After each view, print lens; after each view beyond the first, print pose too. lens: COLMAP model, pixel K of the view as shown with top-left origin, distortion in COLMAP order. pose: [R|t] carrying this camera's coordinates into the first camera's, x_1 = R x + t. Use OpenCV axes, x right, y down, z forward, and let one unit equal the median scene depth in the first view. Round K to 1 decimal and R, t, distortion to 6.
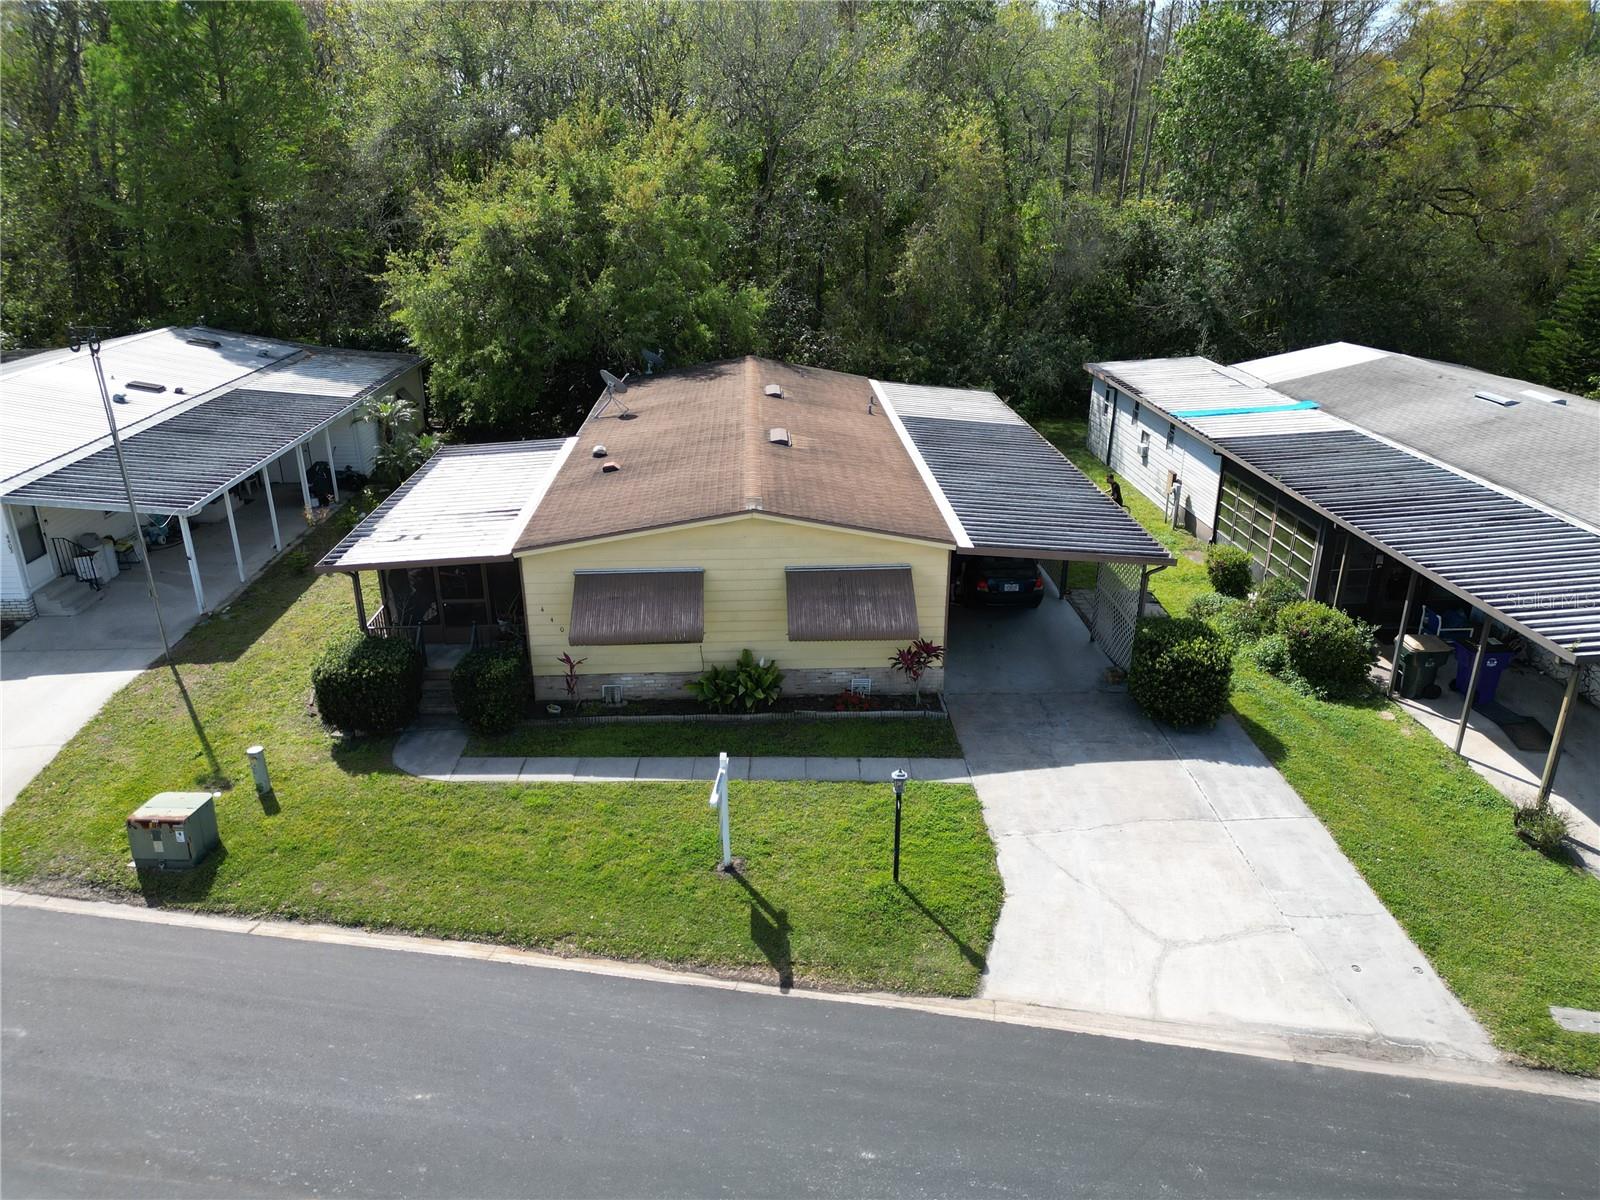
lens RADIAL K [[1118.0, 0, 807.0], [0, 1118.0, 601.4], [0, 0, 1]] dist [0.065933, -0.056536]
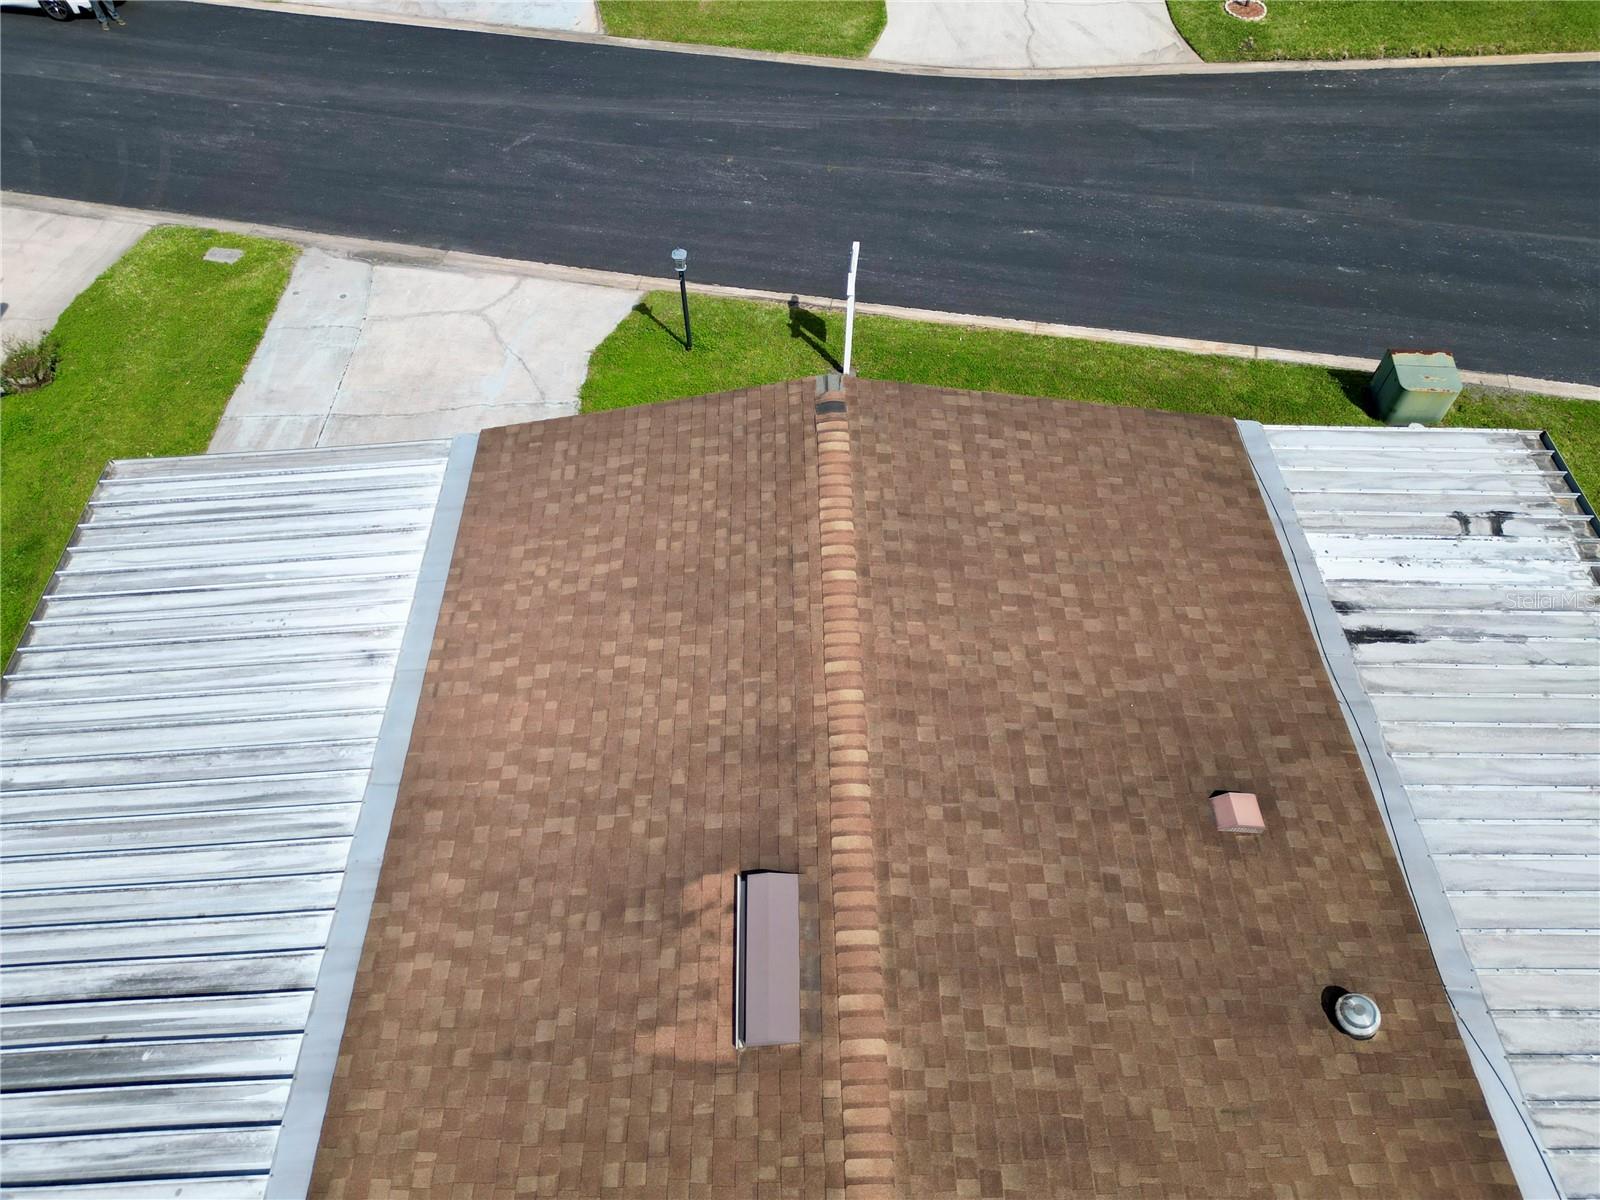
lens RADIAL K [[1118.0, 0, 805.9], [0, 1118.0, 597.7], [0, 0, 1]] dist [0.065933, -0.056536]
pose [[-0.999659, -0.020685, 0.015949, -0.045346], [0.009520, 0.280060, 0.959935, -0.601410], [-0.024323, 0.959760, -0.279768, 1.266177]]
